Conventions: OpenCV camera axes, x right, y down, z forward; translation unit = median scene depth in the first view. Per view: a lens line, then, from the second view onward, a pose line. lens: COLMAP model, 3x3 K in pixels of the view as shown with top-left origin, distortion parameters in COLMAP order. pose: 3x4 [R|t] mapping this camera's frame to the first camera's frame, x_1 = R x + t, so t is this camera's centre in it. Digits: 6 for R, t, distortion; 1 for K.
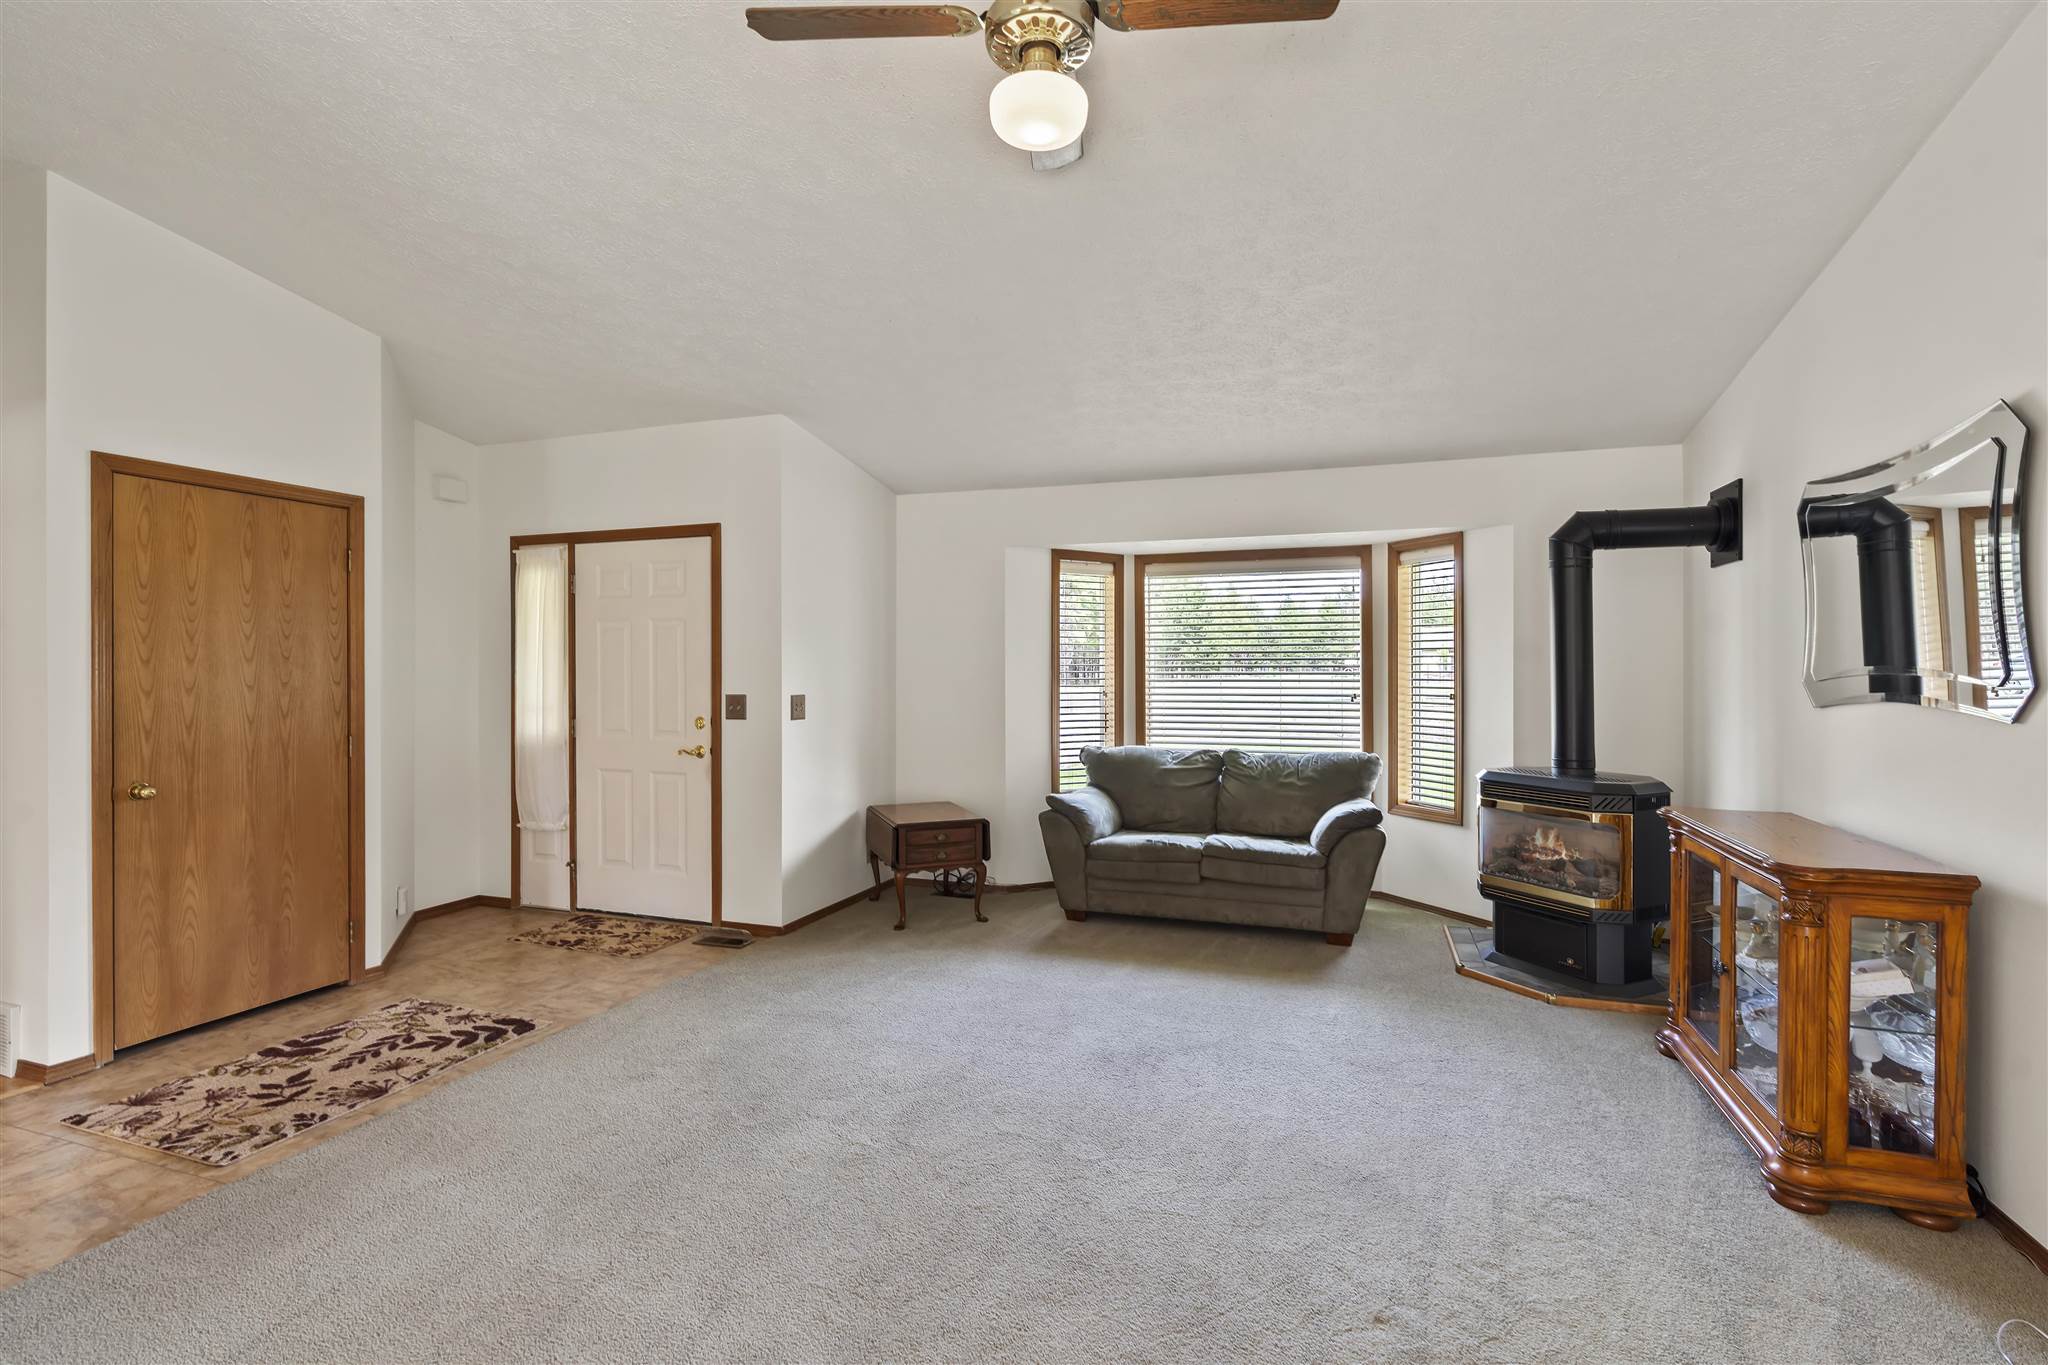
lens RADIAL K [[954.5, 0, 1024.0], [0, 954.5, 682.5], [0, 0, 1]] dist [-0.002074, -0.000459]
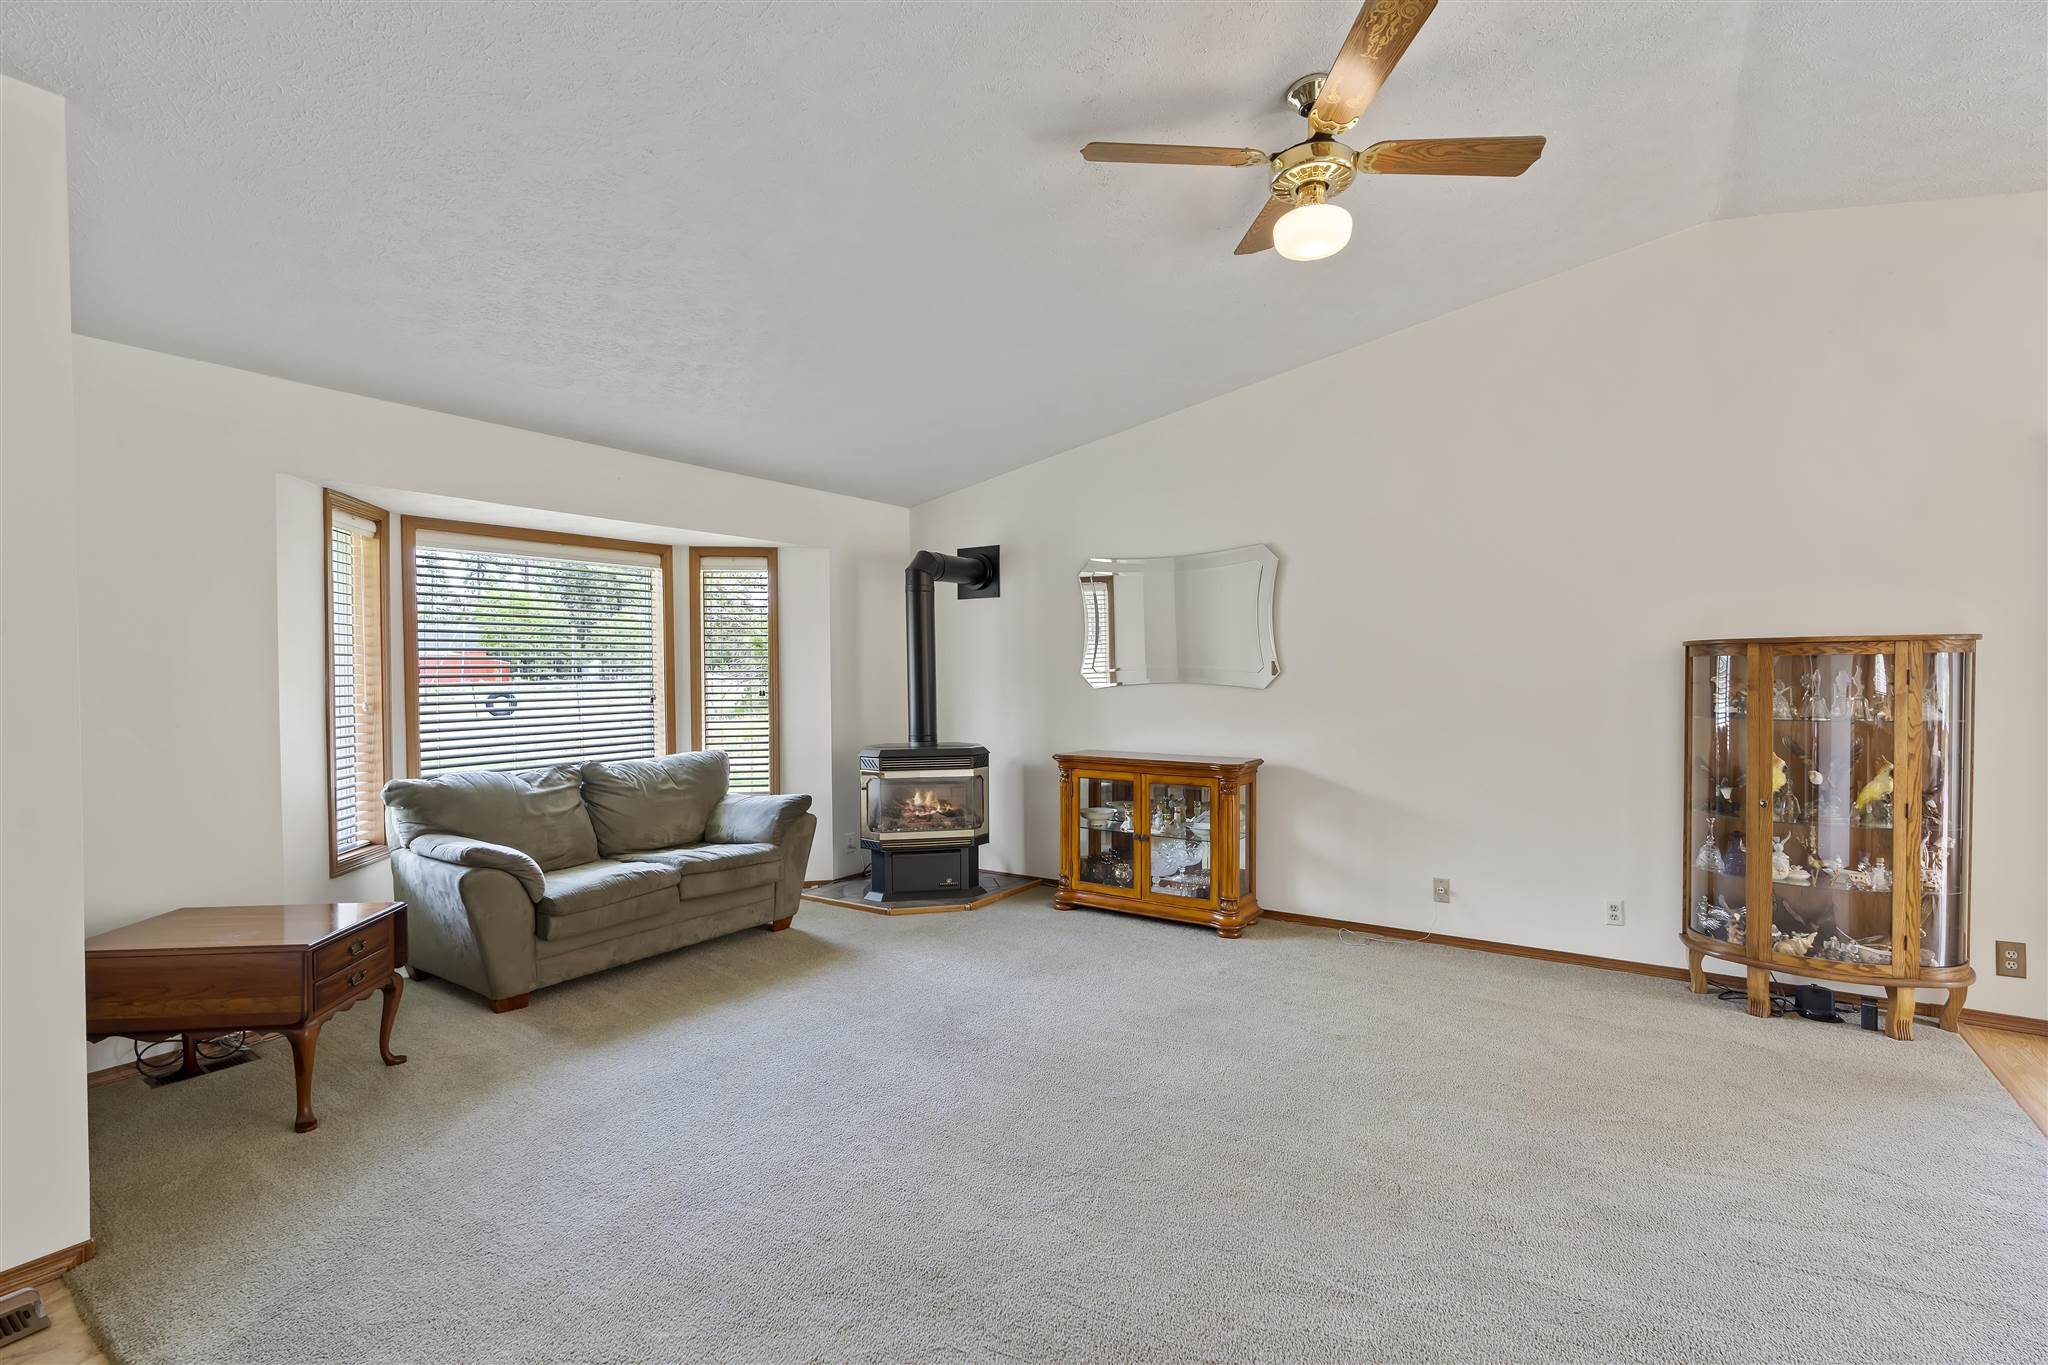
lens RADIAL K [[936.6, 0, 1024.0], [0, 936.6, 682.5], [0, 0, 1]] dist [0.002378, 0.000257]
pose [[0.252614, -0.013036, 0.967479, -0.592954], [0.023643, 0.999694, 0.007296, 0.001402], [-0.967278, 0.021031, 0.252844, 0.472785]]
